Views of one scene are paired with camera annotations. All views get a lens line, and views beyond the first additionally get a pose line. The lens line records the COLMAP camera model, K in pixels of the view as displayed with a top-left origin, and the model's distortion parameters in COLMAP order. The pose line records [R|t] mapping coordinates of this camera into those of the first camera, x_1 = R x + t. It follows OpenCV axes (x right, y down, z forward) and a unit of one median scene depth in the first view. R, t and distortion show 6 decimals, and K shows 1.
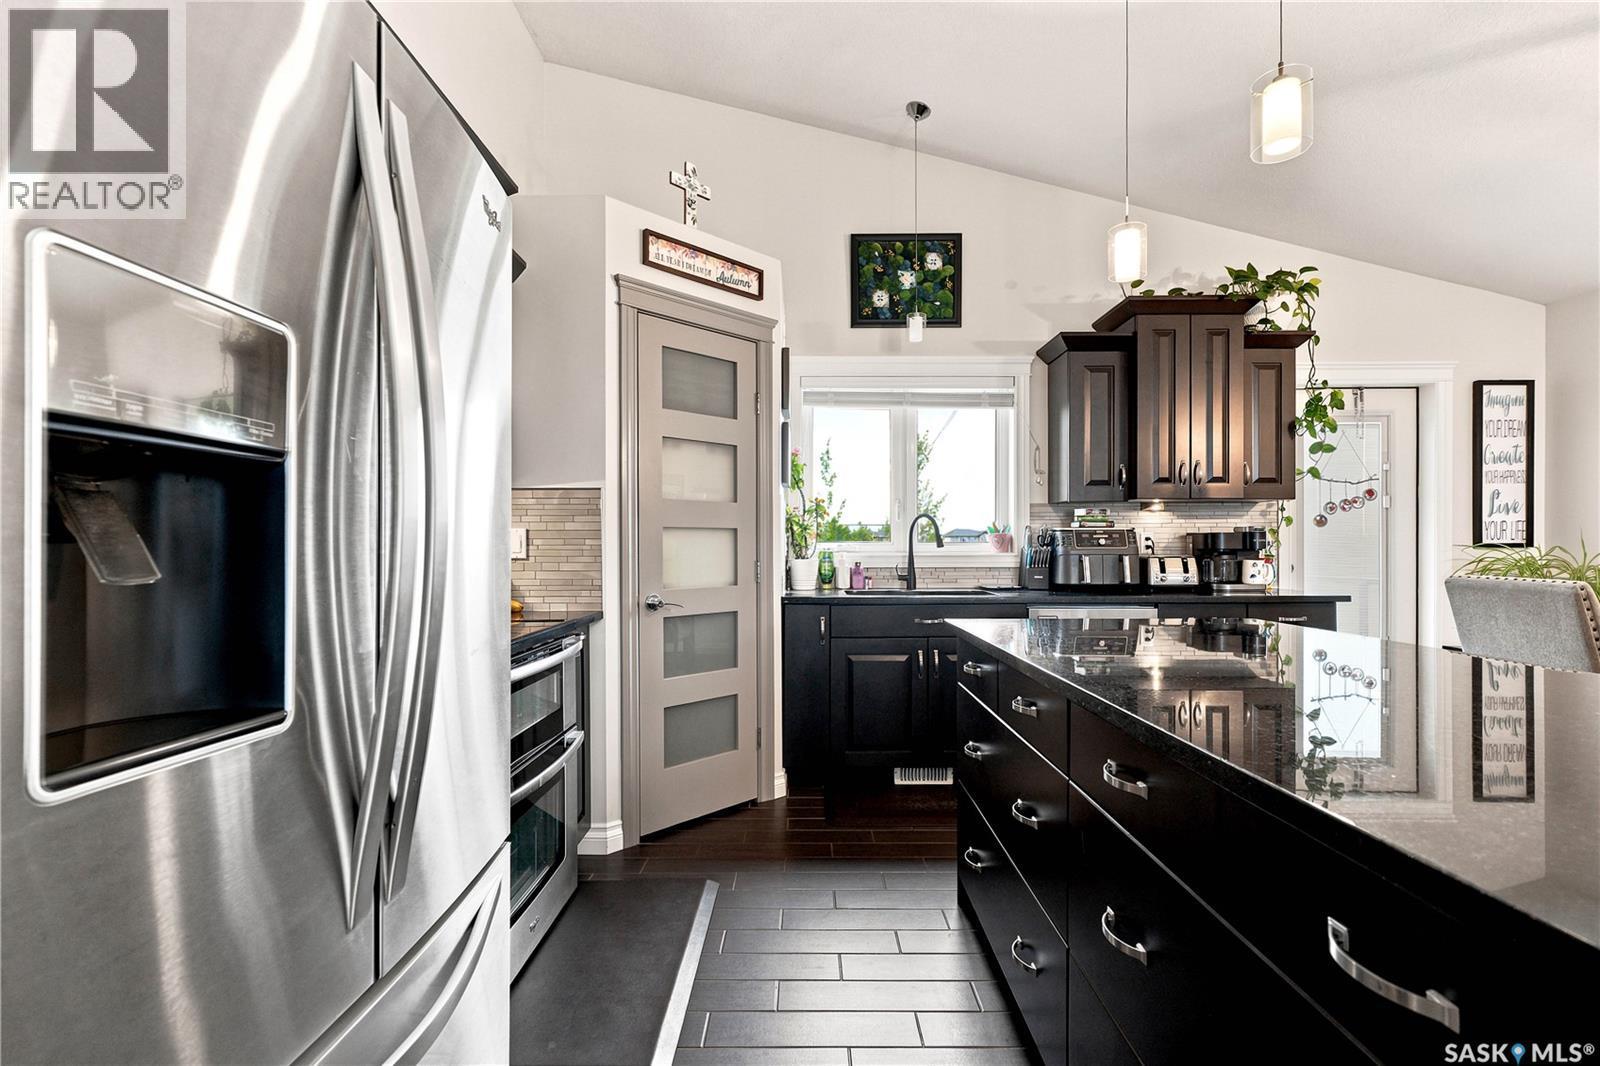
lens RADIAL K [[744.3, 0, 805.9], [0, 744.3, 542.0], [0, 0, 1]] dist [-0.000643, 0.000329]
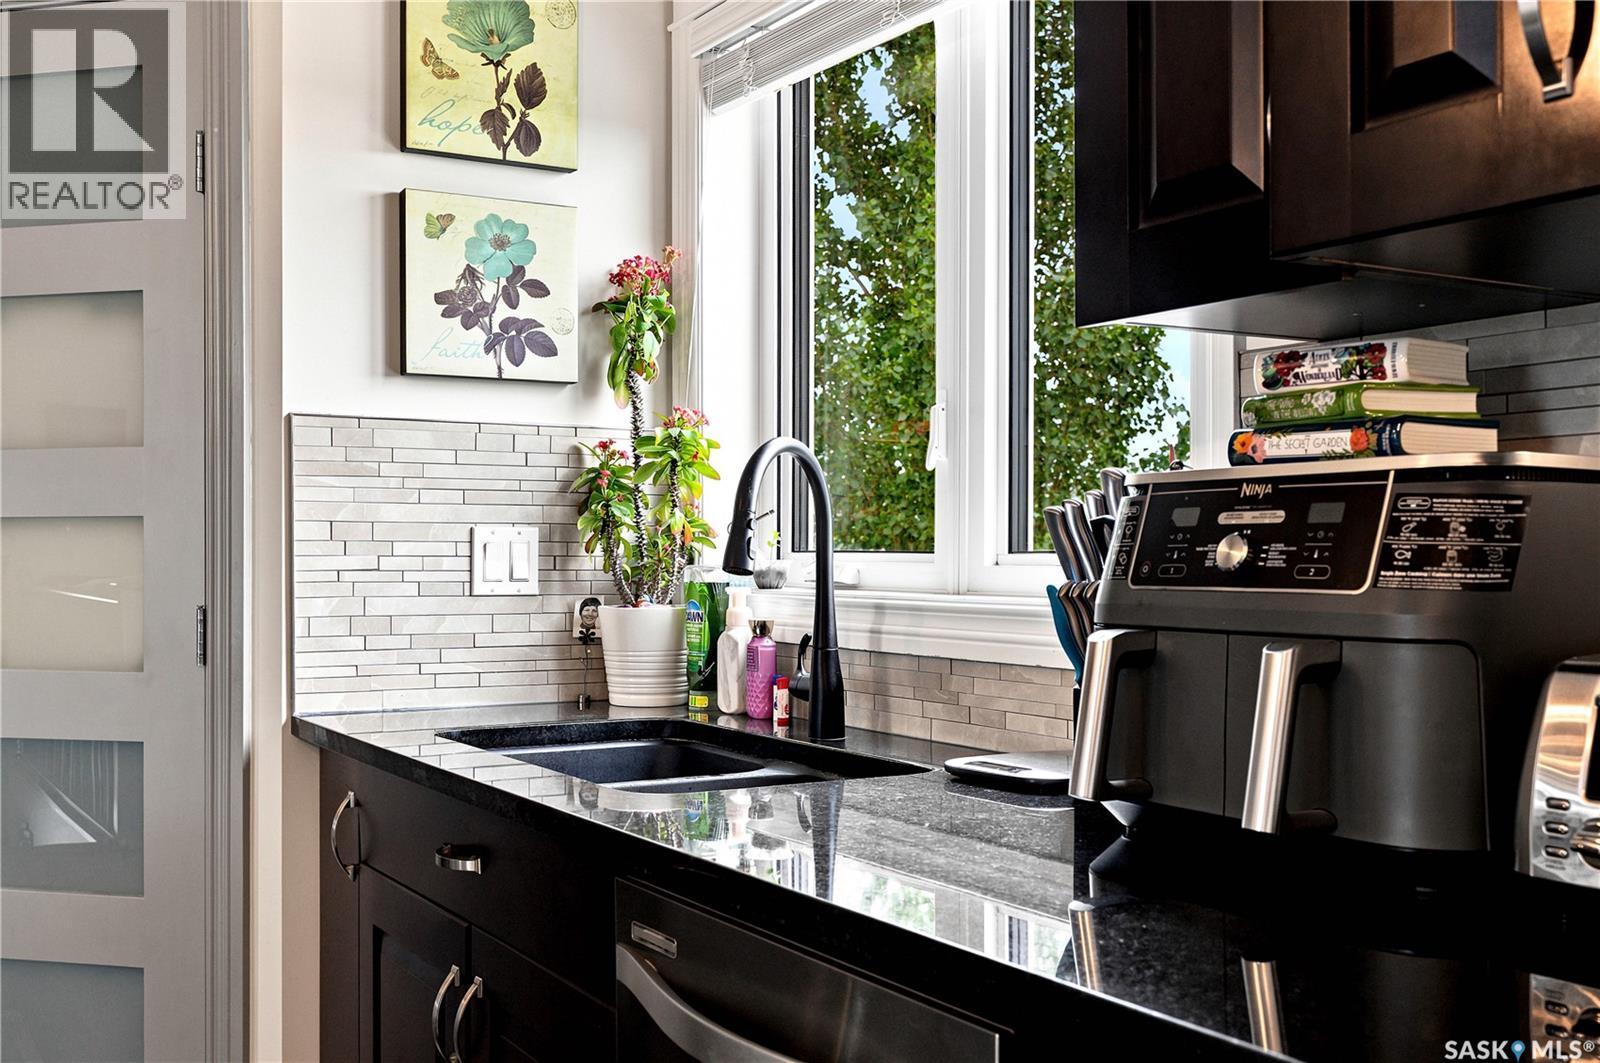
lens RADIAL K [[1651.6, 0, 814.8], [0, 1651.6, 536.0], [0, 0, 1]] dist [-0.014731, 0.000000]
pose [[0.523756, -0.006453, -0.851844, 0.628321], [0.002078, 0.999978, -0.006297, -0.001637], [0.851866, 0.001528, 0.523758, 0.697230]]
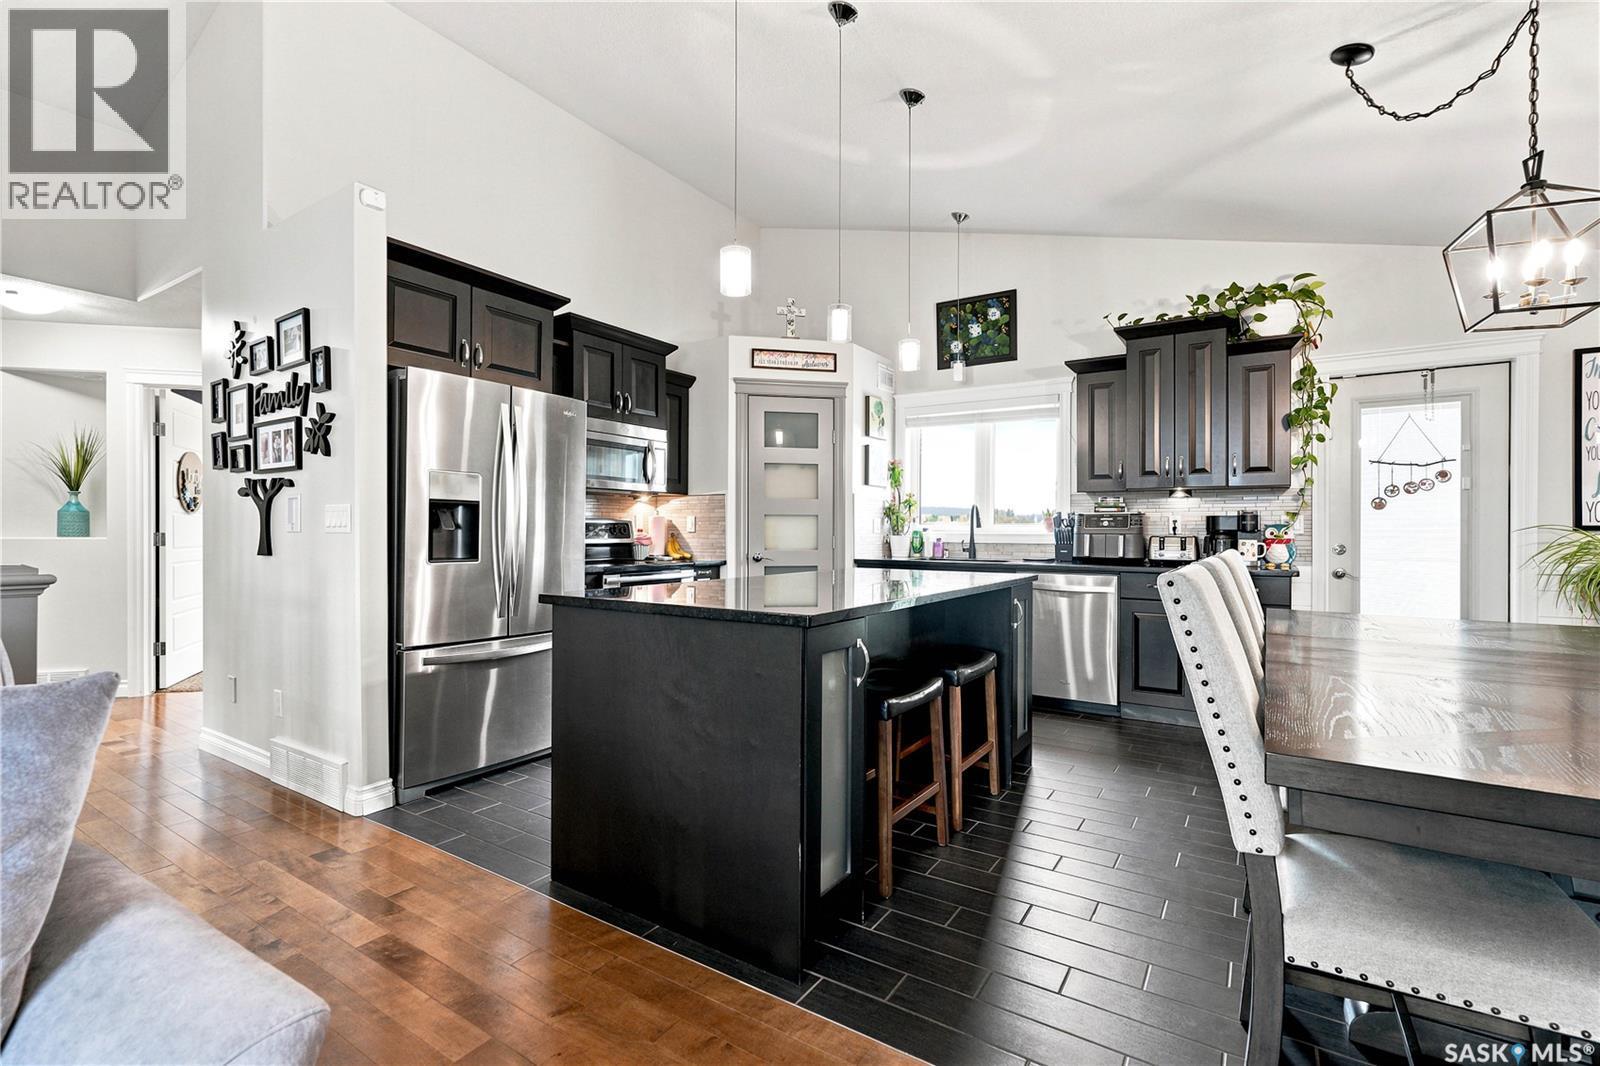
lens RADIAL K [[744.3, 0, 795.9], [0, 744.3, 529.0], [0, 0, 1]] dist [-0.000643, 0.000329]
pose [[0.831705, 0.004456, -0.555199, 0.629709], [-0.002653, 0.999988, 0.004051, 0.004724], [0.555211, -0.001896, 0.831707, -0.314216]]
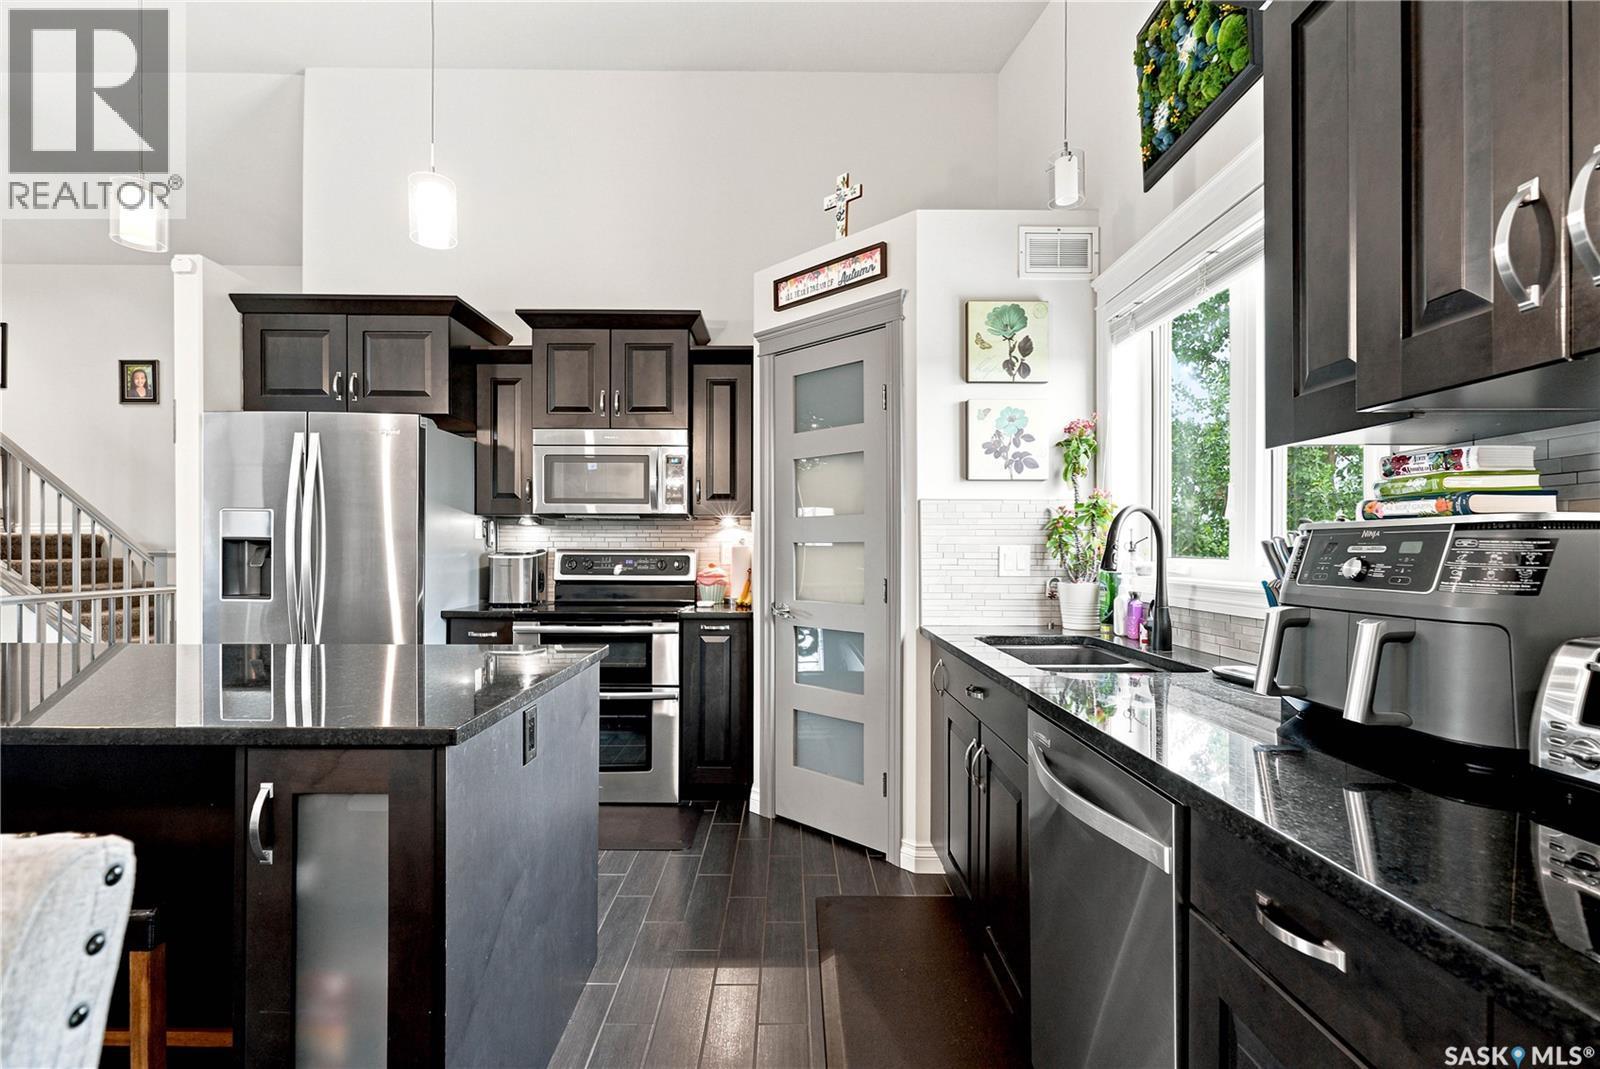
lens RADIAL K [[744.3, 0, 795.8], [0, 744.3, 541.7], [0, 0, 1]] dist [-0.000643, 0.000329]
pose [[0.015204, -0.008392, -0.999849, 0.664145], [0.002800, 0.999961, -0.008350, -0.008690], [0.999880, -0.002673, 0.015227, 0.733446]]
